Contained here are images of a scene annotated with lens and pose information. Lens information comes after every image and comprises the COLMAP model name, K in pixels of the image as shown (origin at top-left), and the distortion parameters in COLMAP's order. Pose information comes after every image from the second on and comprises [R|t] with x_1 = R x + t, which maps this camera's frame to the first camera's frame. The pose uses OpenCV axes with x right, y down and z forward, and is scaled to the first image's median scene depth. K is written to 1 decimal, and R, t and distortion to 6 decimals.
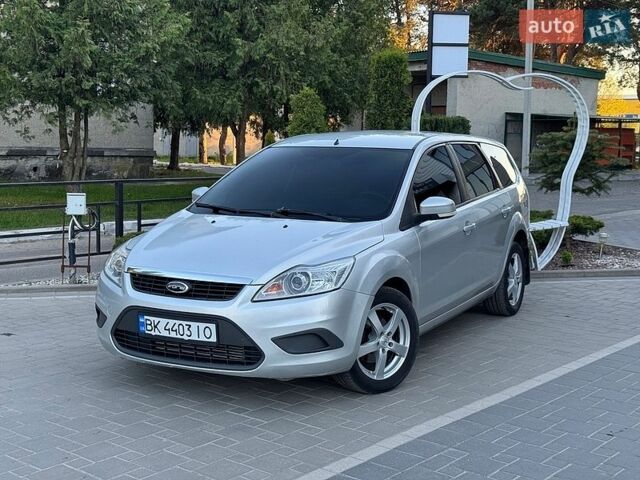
lens RADIAL K [[896.3, 0, 320.0], [0, 896.3, 240.0], [0, 0, 1]] dist [0.144776, -0.091999]
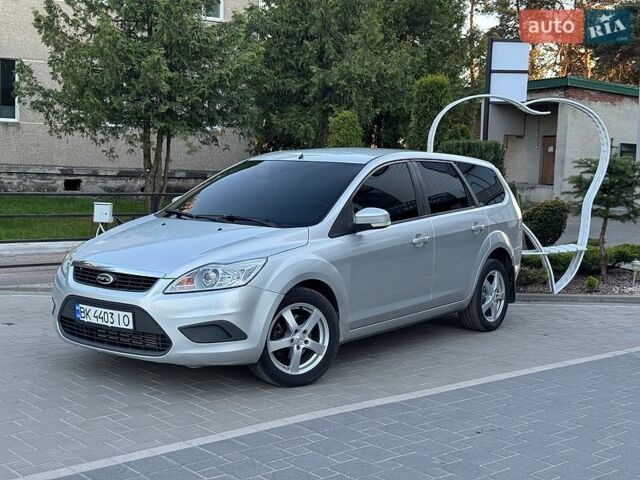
lens RADIAL K [[896.3, 0, 320.0], [0, 896.3, 240.0], [0, 0, 1]] dist [0.144776, -0.091999]
pose [[0.988295, 0.032698, -0.149010, 0.233881], [-0.037590, 0.998839, -0.030131, 0.024749], [0.147851, 0.035379, 0.988377, -0.054656]]
